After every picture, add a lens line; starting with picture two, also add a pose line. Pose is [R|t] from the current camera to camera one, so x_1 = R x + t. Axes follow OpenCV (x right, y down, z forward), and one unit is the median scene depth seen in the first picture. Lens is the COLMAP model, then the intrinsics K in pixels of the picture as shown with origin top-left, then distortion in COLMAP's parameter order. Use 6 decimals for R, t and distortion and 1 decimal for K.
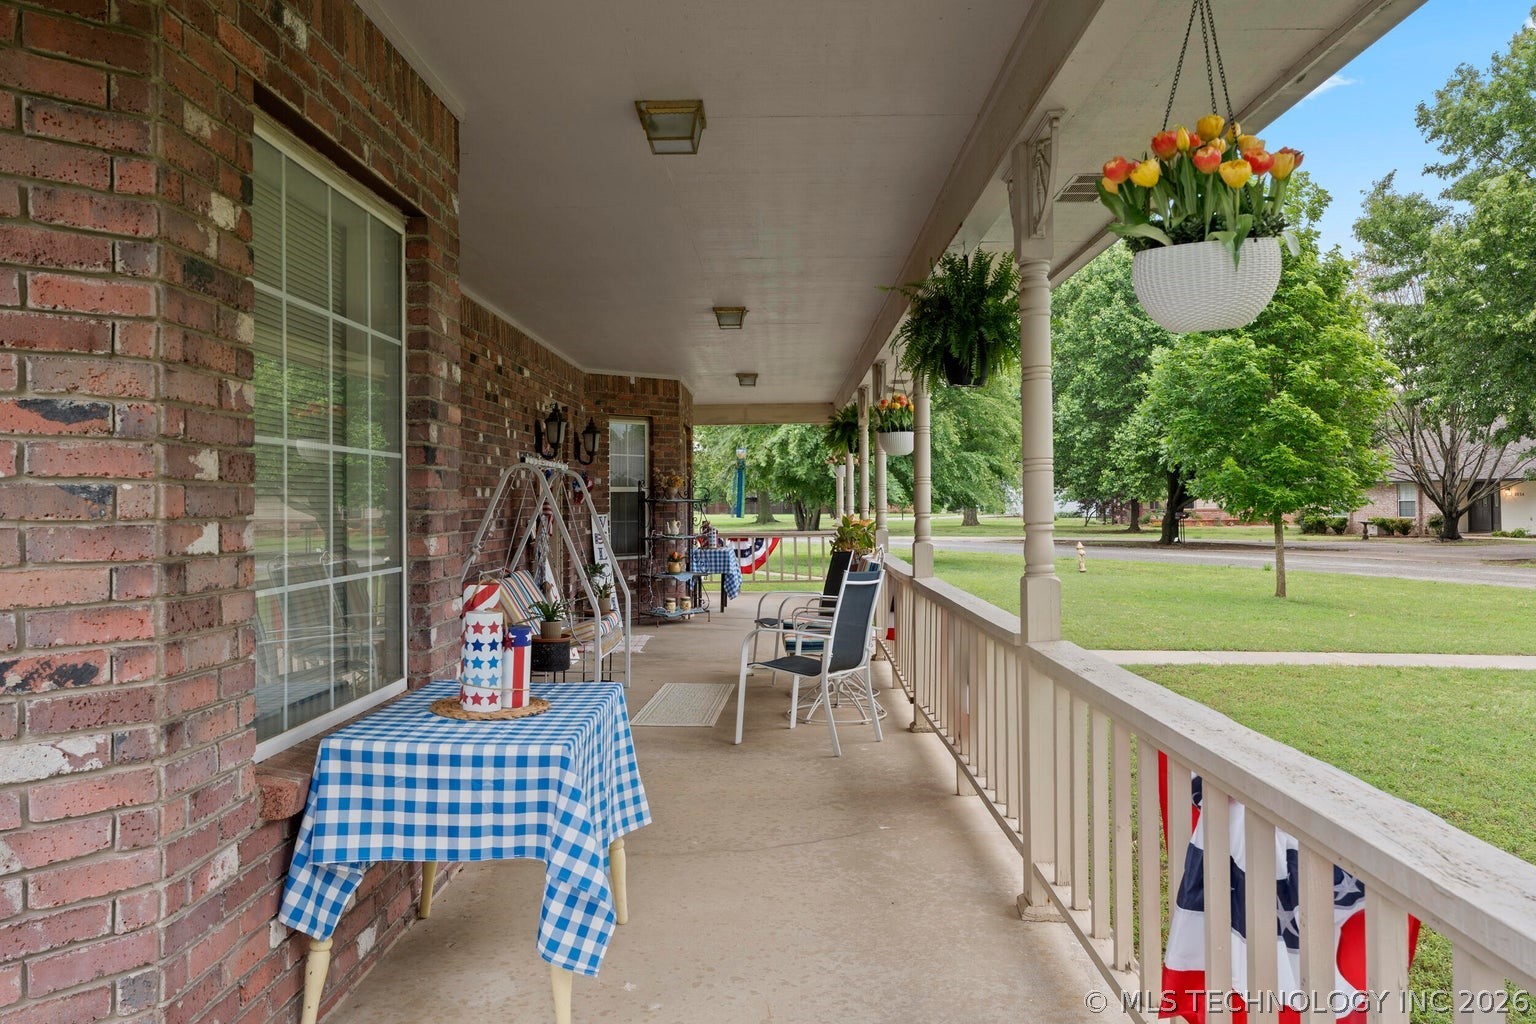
lens RADIAL K [[1132.2, 0, 770.4], [0, 1132.2, 501.9], [0, 0, 1]] dist [-0.006653, -0.001172]
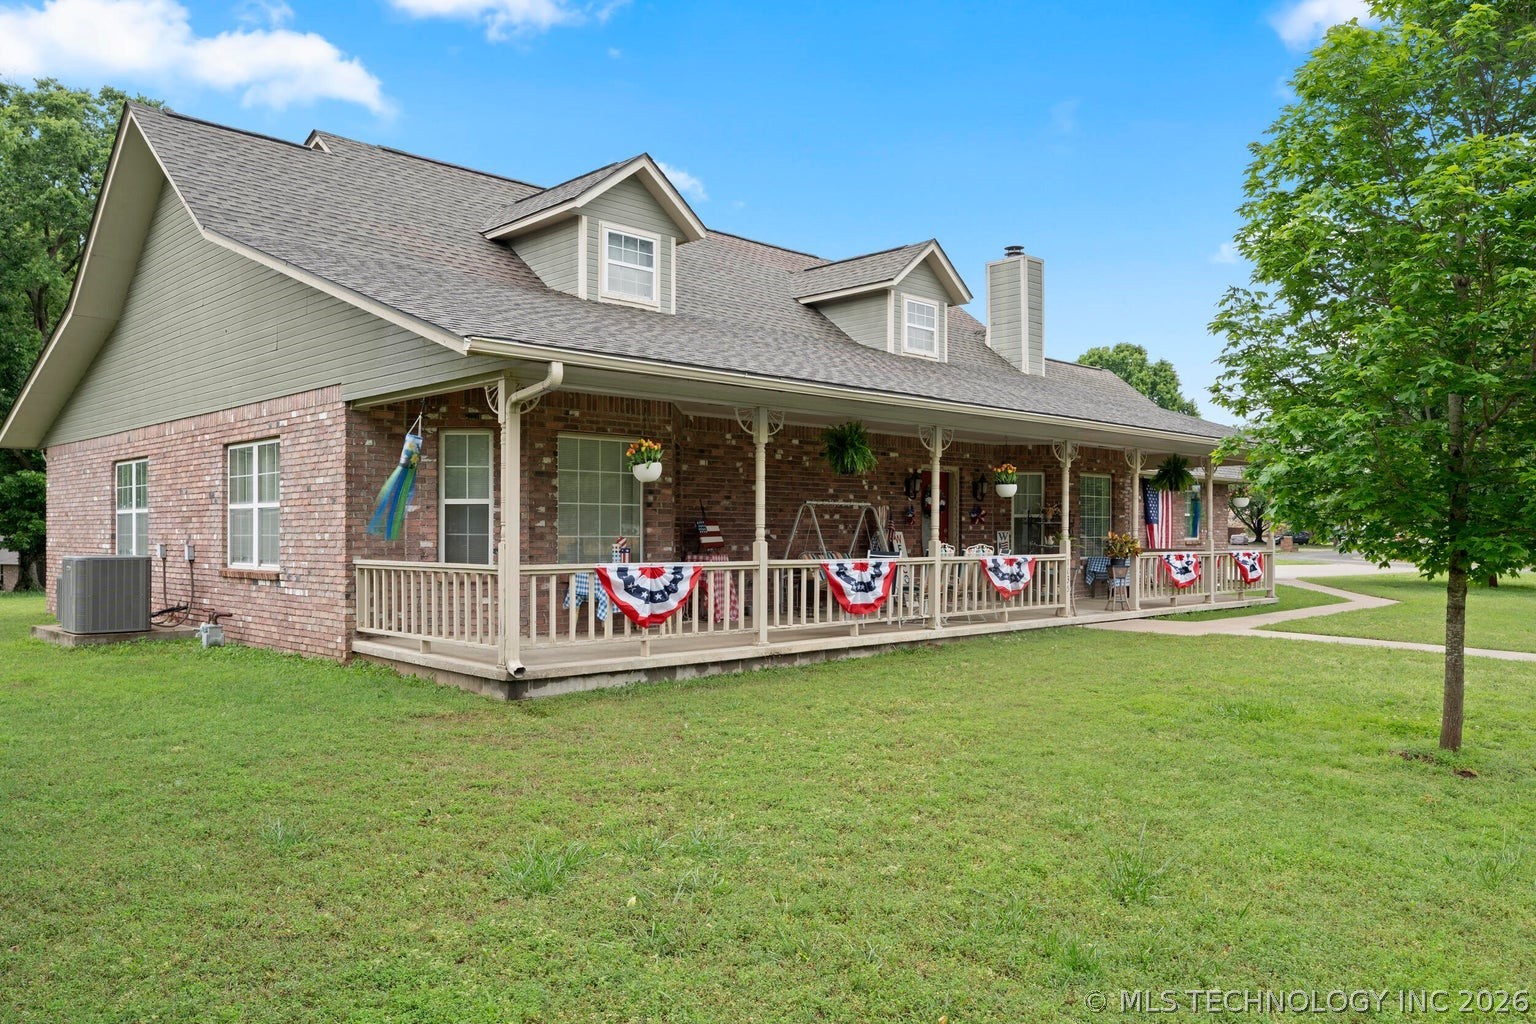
lens RADIAL K [[1132.2, 0, 770.9], [0, 1132.2, 518.1], [0, 0, 1]] dist [-0.006653, -0.001172]
pose [[0.698034, 0.006939, -0.716031, 3.929150], [-0.013543, 0.999902, -0.003513, 0.011834], [0.715936, 0.012149, 0.698060, -1.872185]]
